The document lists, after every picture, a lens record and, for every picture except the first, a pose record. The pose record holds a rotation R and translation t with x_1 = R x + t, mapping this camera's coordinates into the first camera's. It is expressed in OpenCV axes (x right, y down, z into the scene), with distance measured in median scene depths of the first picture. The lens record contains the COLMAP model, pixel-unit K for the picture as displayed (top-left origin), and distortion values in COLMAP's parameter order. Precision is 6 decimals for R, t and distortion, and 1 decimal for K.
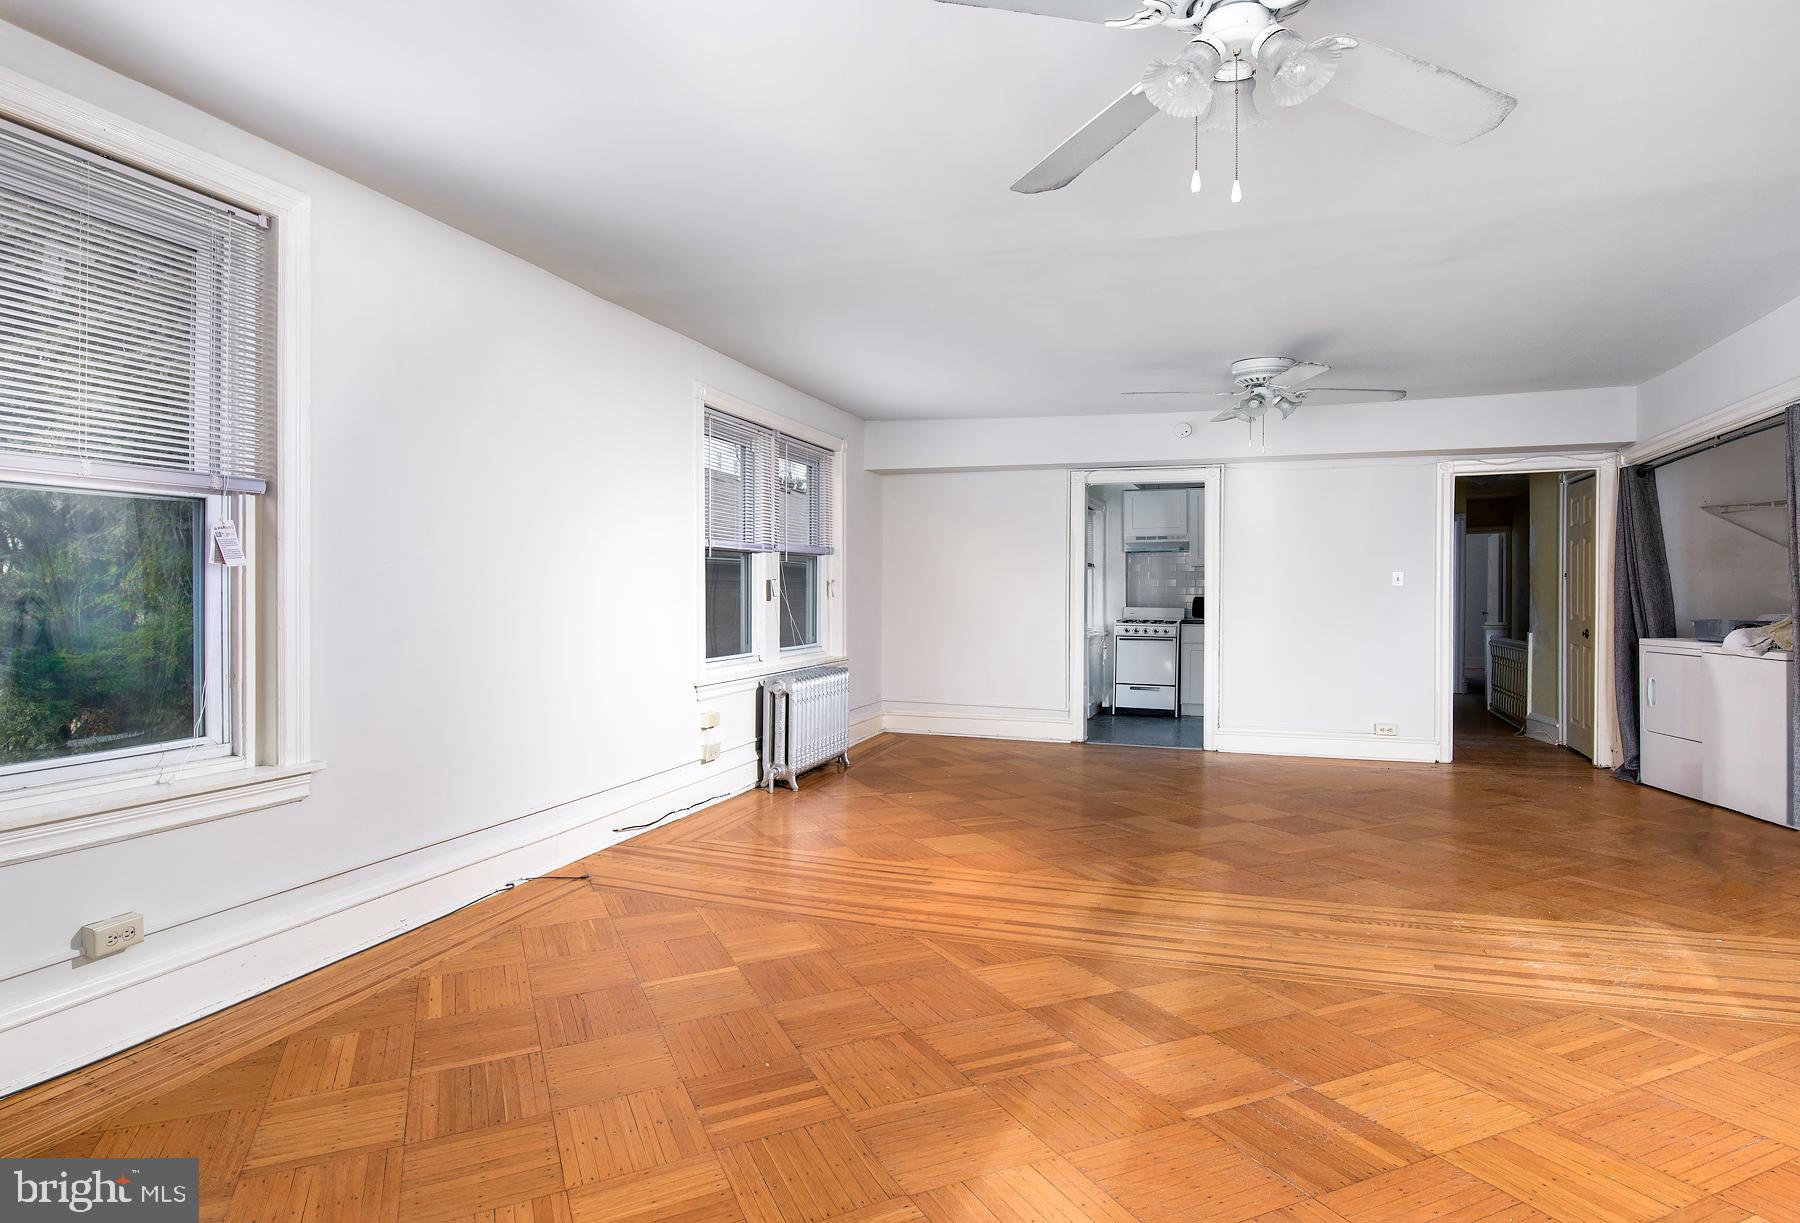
lens RADIAL K [[1025.9, 0, 899.1], [0, 1025.9, 576.2], [0, 0, 1]] dist [-0.001701, -0.001959]
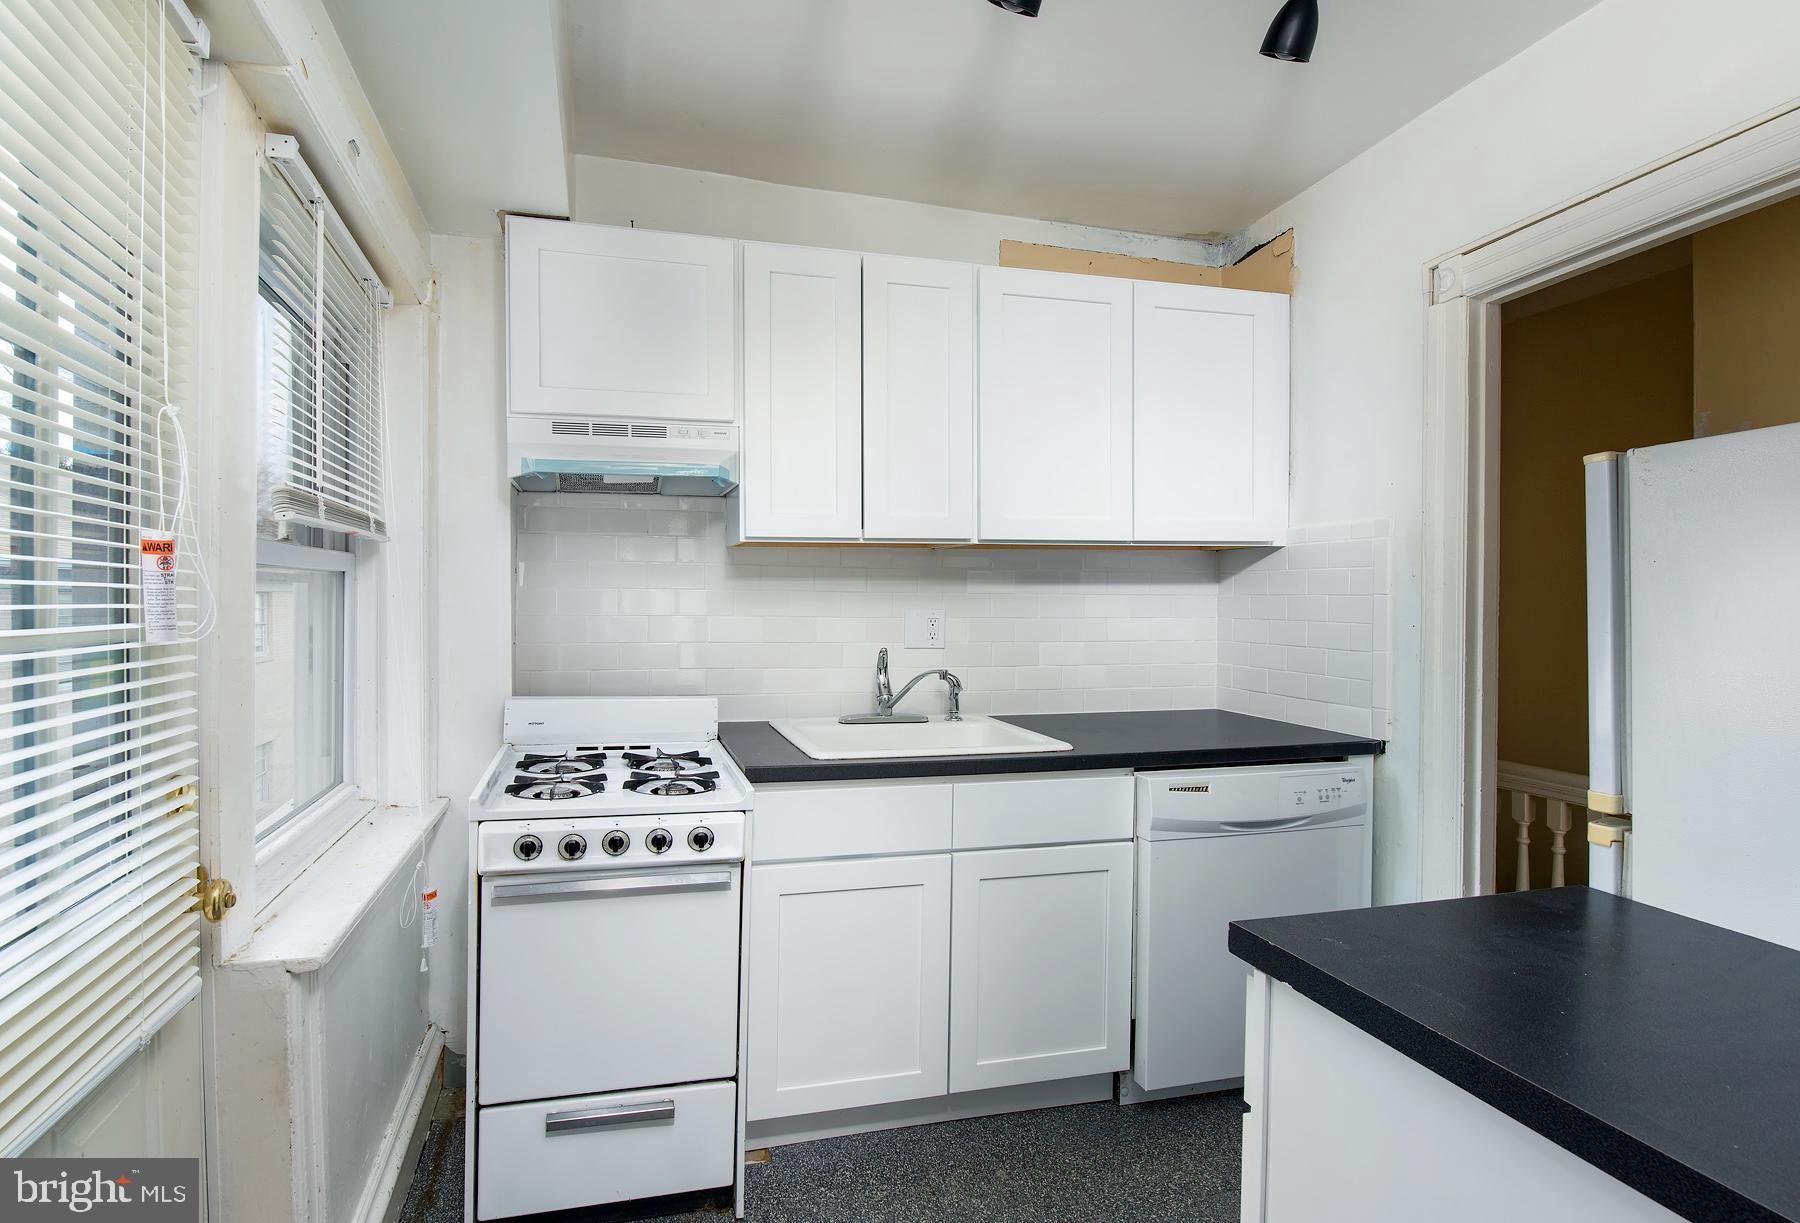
lens RADIAL K [[1025.9, 0, 899.1], [0, 1025.9, 576.2], [0, 0, 1]] dist [-0.001701, -0.001959]
pose [[0.827933, 0.010983, 0.560720, 0.163523], [-0.006250, 0.999927, -0.010358, -0.002061], [-0.560793, 0.005071, 0.827941, 0.770350]]
